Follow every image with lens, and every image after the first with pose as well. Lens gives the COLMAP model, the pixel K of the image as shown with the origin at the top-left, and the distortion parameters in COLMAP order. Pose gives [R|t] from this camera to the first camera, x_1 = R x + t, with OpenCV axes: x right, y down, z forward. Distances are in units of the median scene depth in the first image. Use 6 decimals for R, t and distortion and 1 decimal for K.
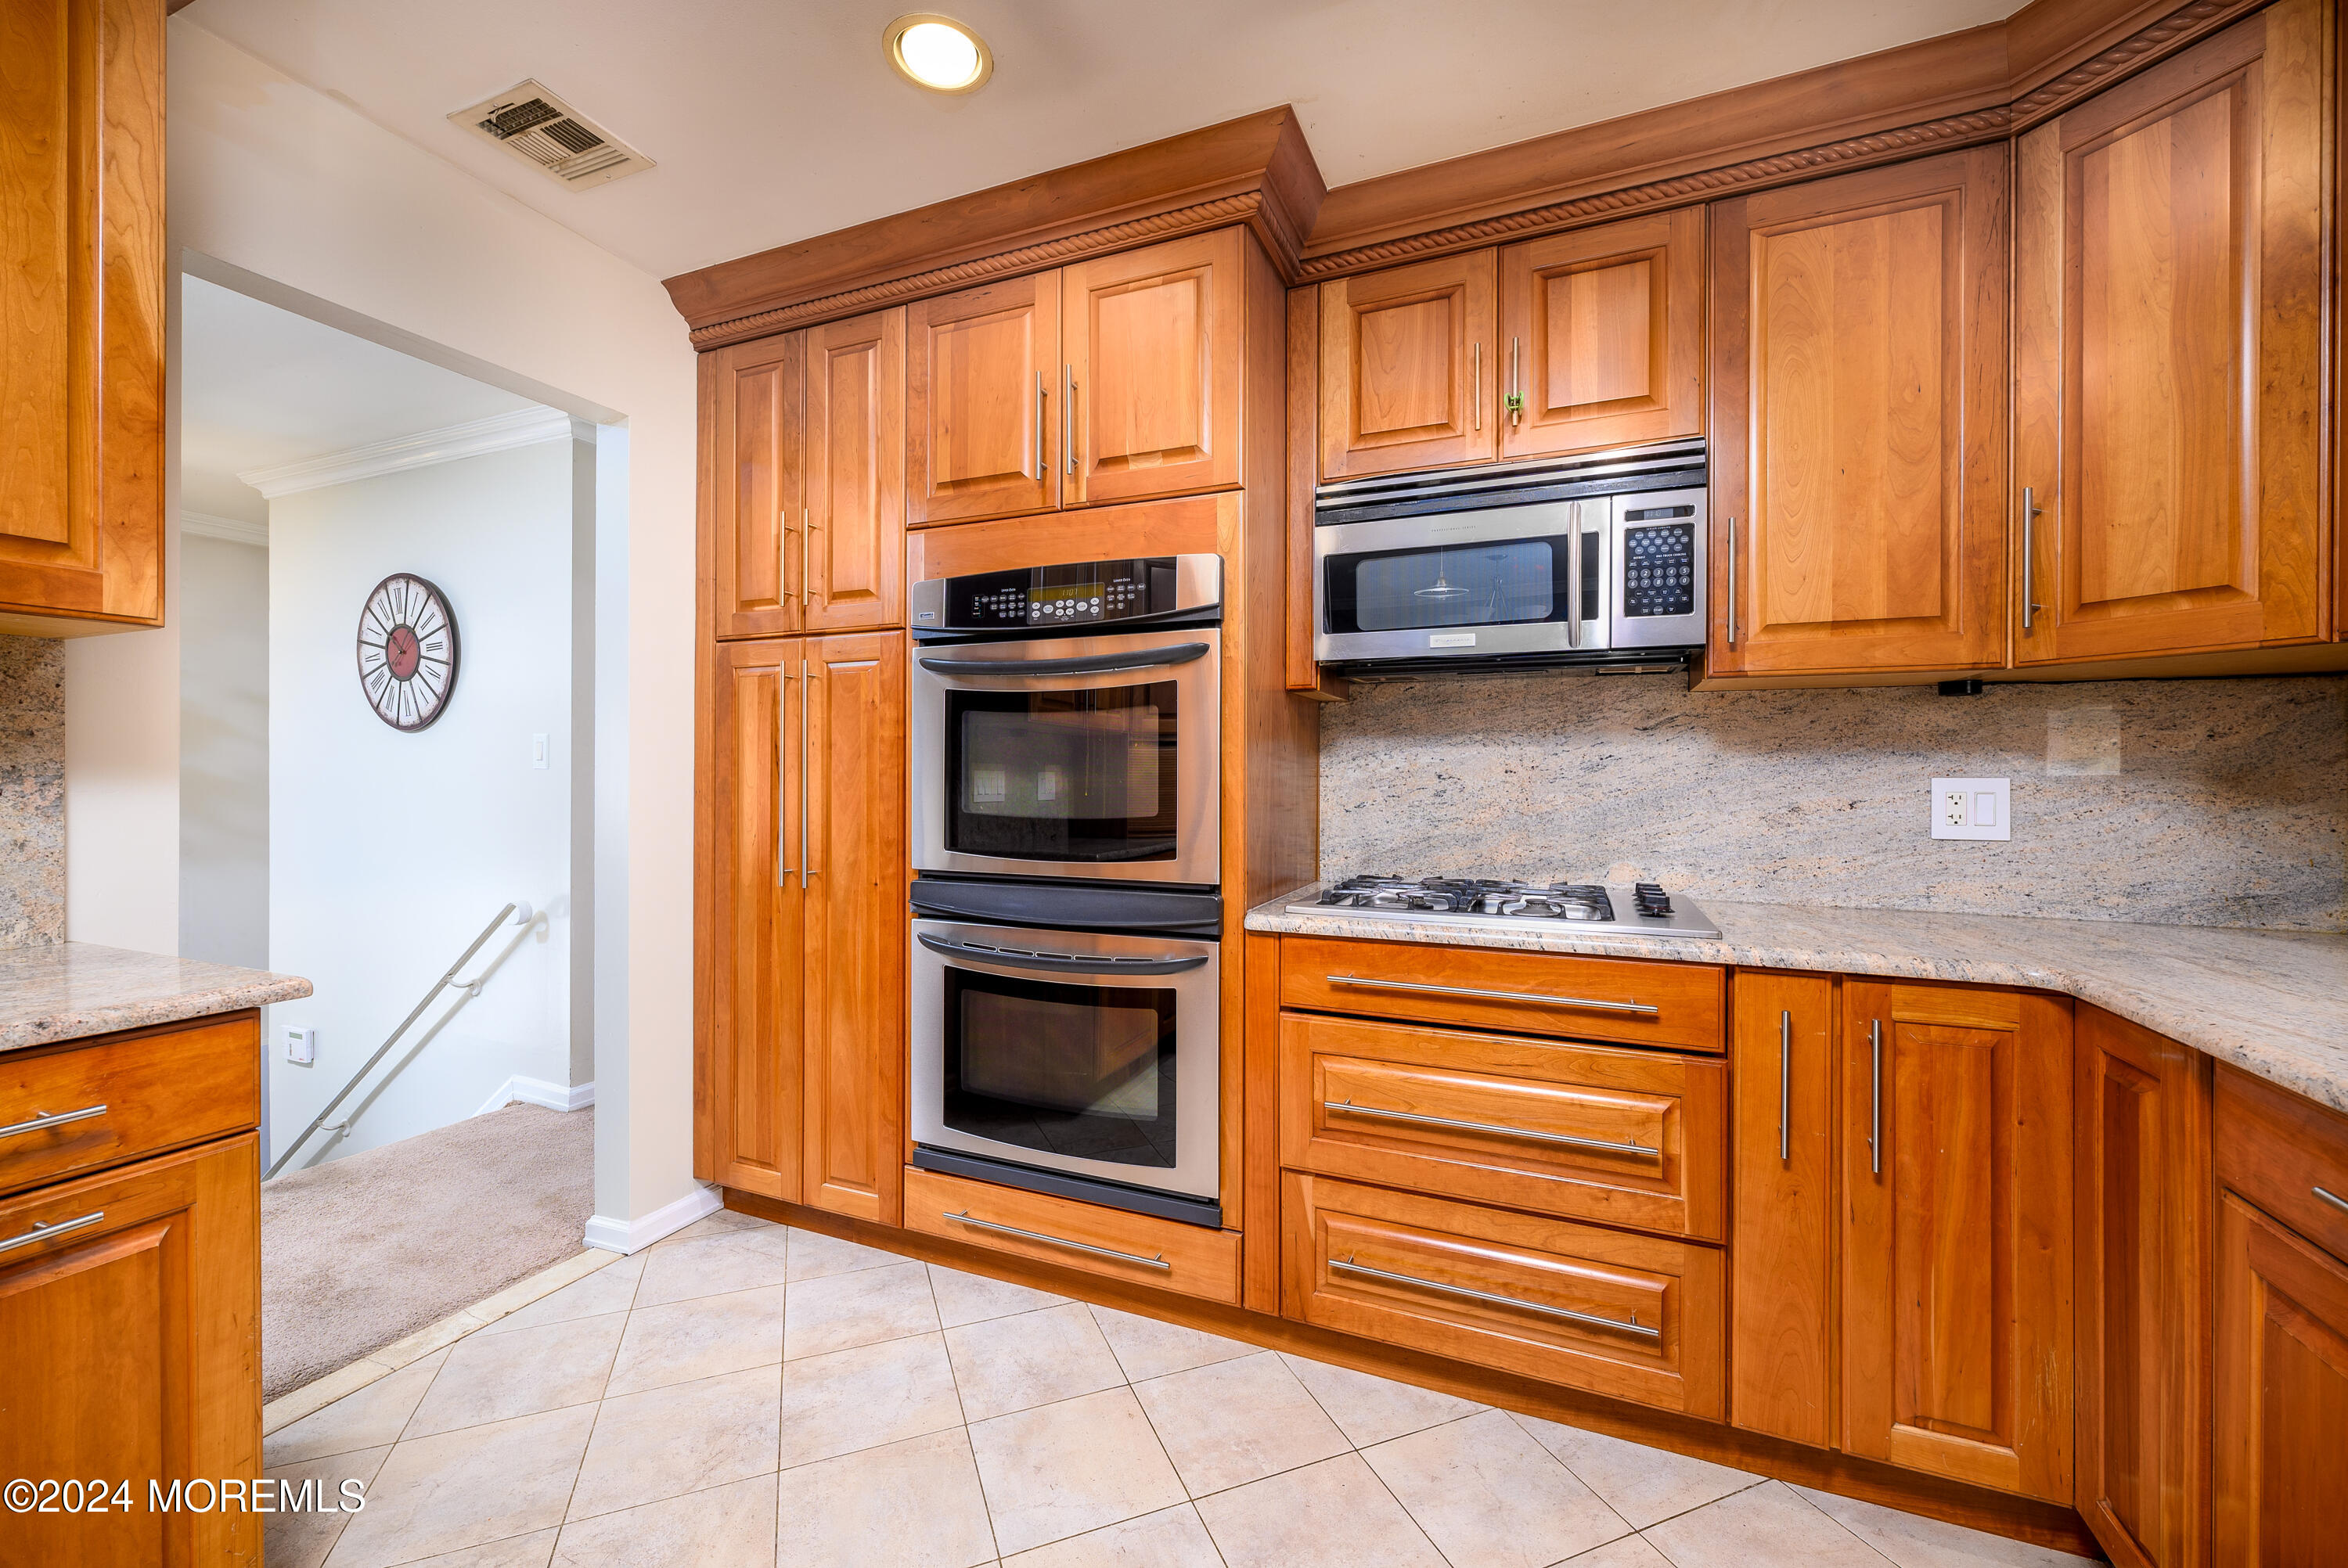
lens RADIAL K [[951.9, 0, 1174.0], [0, 951.9, 784.0], [0, 0, 1]] dist [0.000757, 0.000300]
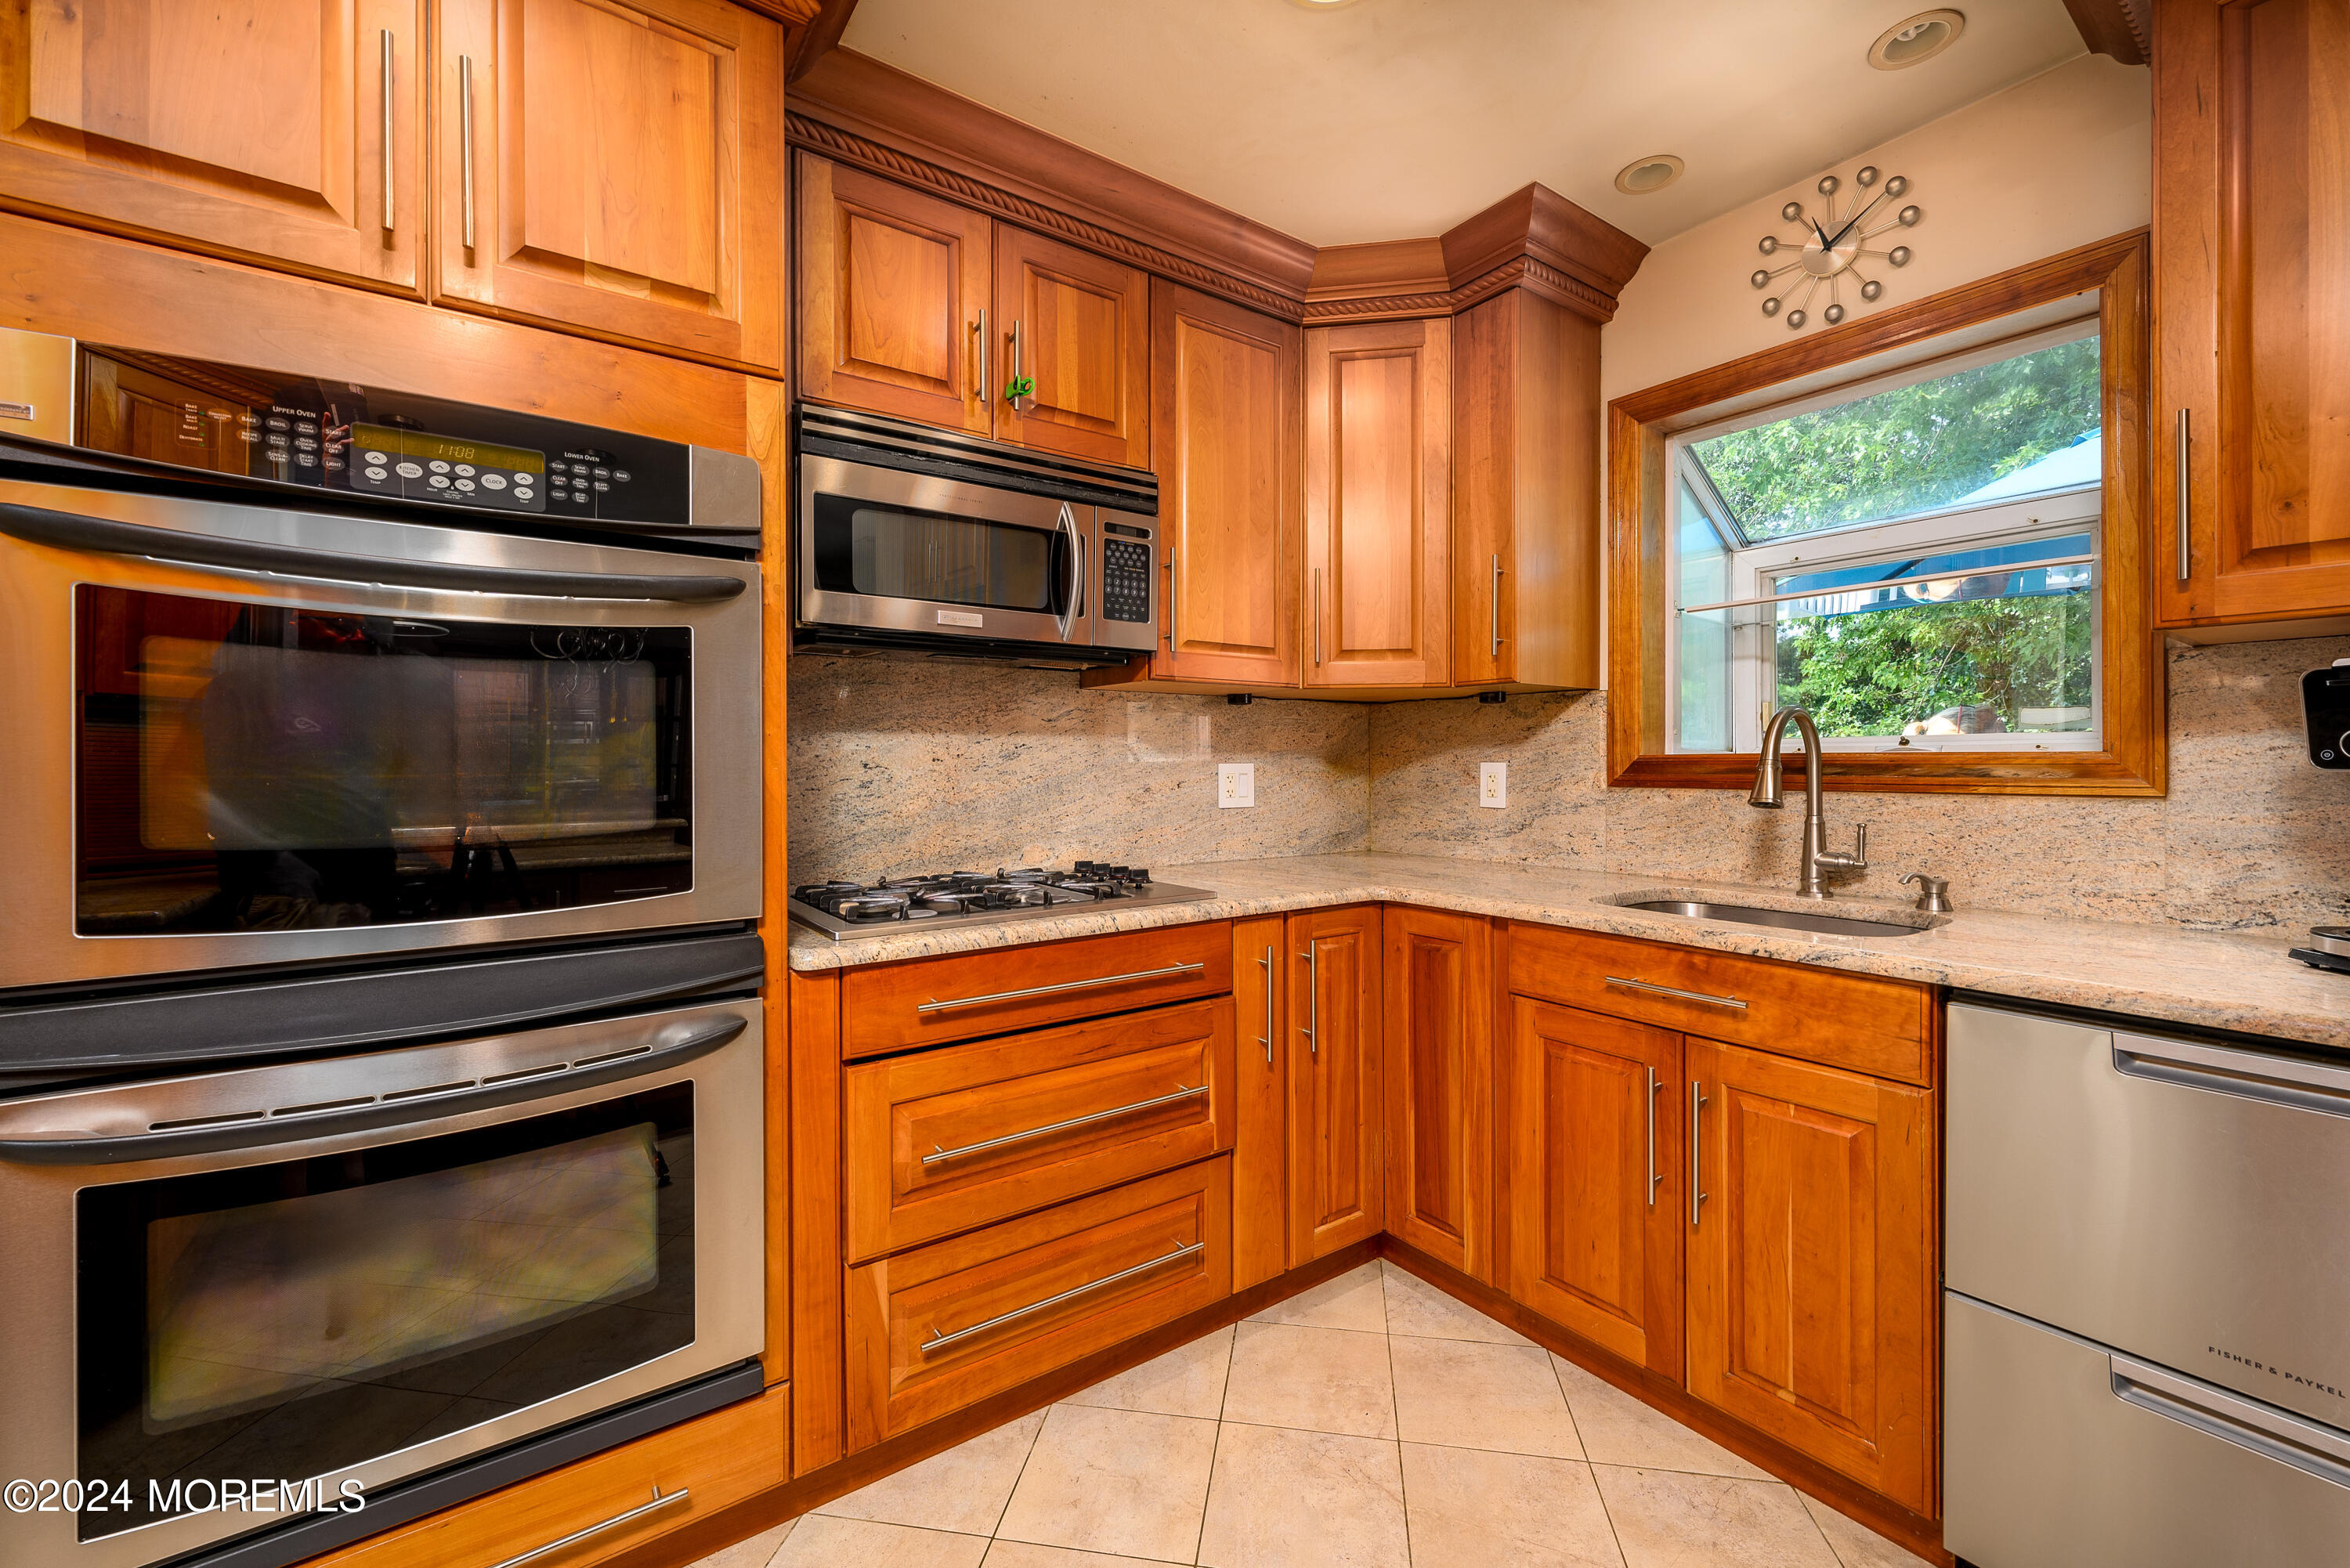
lens RADIAL K [[937.1, 0, 1233.5], [0, 937.1, 767.3], [0, 0, 1]] dist [0.001312, -0.000164]
pose [[0.509192, -0.009802, 0.860597, -0.378172], [0.013155, 0.999907, 0.003605, -0.006209], [-0.860552, 0.009485, 0.509274, 0.323152]]
